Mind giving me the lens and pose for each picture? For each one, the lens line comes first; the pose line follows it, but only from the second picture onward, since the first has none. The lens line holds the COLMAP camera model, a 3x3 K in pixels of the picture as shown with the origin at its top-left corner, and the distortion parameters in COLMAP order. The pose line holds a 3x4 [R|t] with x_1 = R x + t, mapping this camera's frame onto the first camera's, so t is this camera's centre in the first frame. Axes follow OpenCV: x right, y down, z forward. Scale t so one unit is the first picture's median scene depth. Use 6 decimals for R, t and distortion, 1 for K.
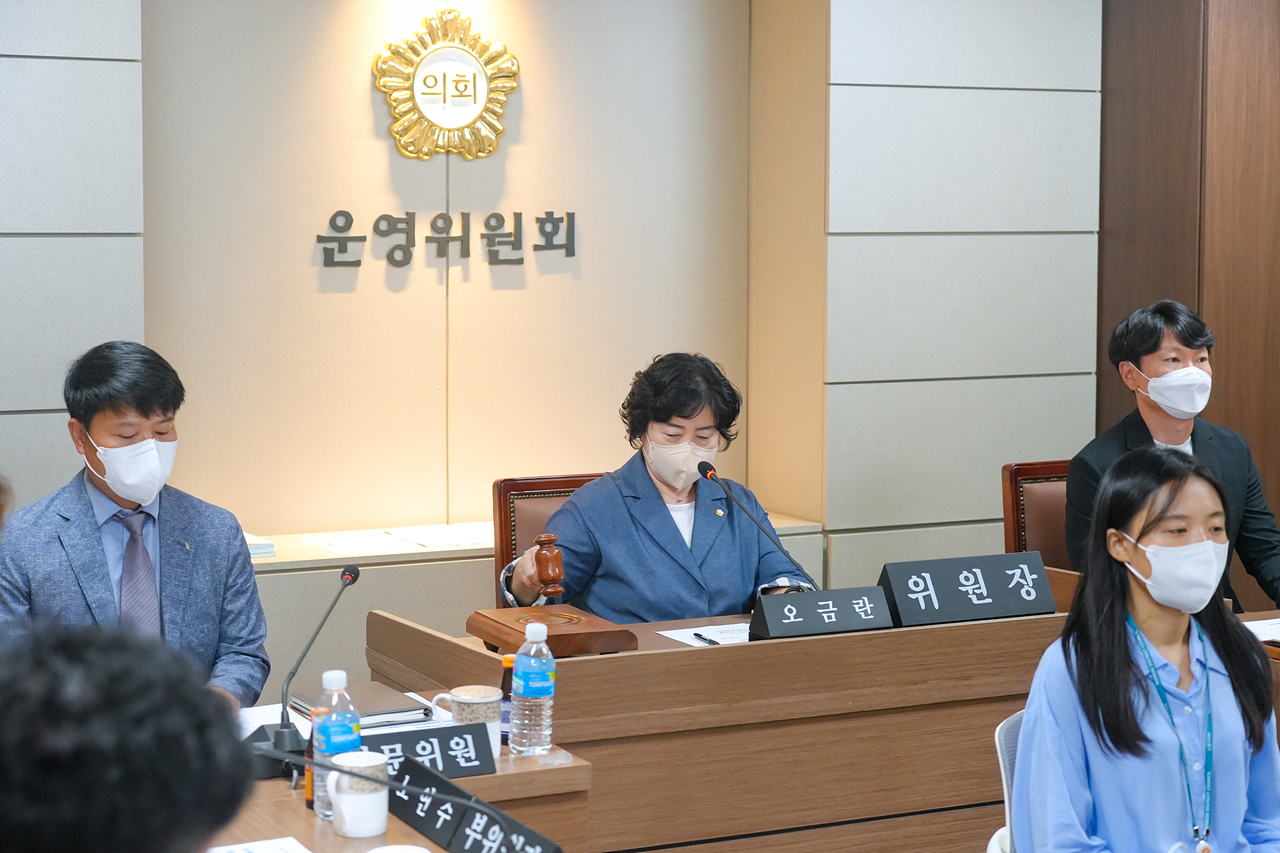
lens RADIAL K [[2267.6, 0, 617.8], [0, 2267.6, 379.4], [0, 0, 1]] dist [0.054918, 0.000000]
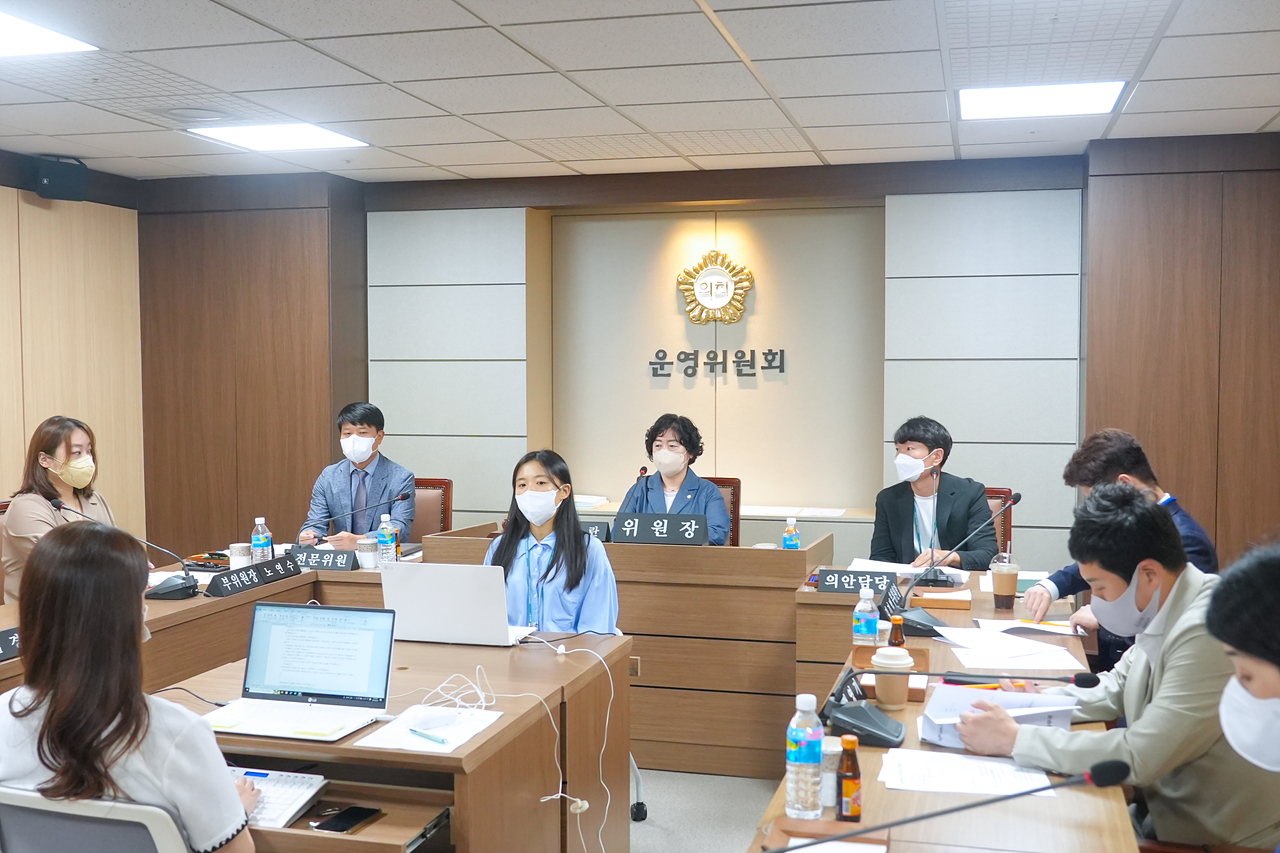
lens RADIAL K [[1344.9, 0, 652.9], [0, 1344.9, 432.3], [0, 0, 1]] dist [-0.017743, 0.000000]
pose [[0.750477, 0.029737, -0.660227, 0.686613], [-0.046205, 0.998904, -0.007530, 0.011205], [0.659280, 0.036157, 0.751028, 0.068213]]
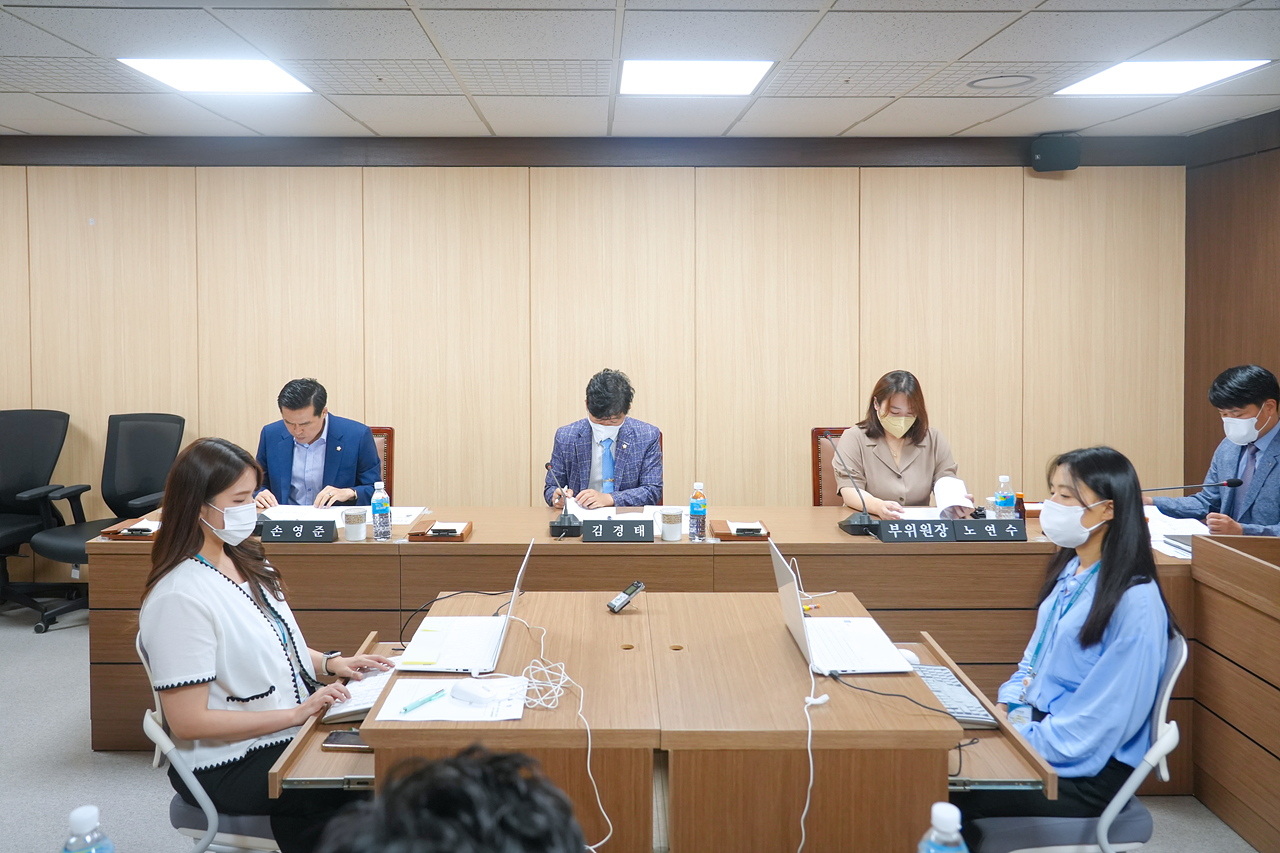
lens RADIAL K [[949.1, 0, 622.0], [0, 949.1, 367.1], [0, 0, 1]] dist [0.013075, 0.000656]
pose [[-0.449836, 0.067200, -0.890579, 0.587895], [-0.064652, 0.992099, 0.107516, -0.049998], [0.890768, 0.105943, -0.441937, 0.602119]]
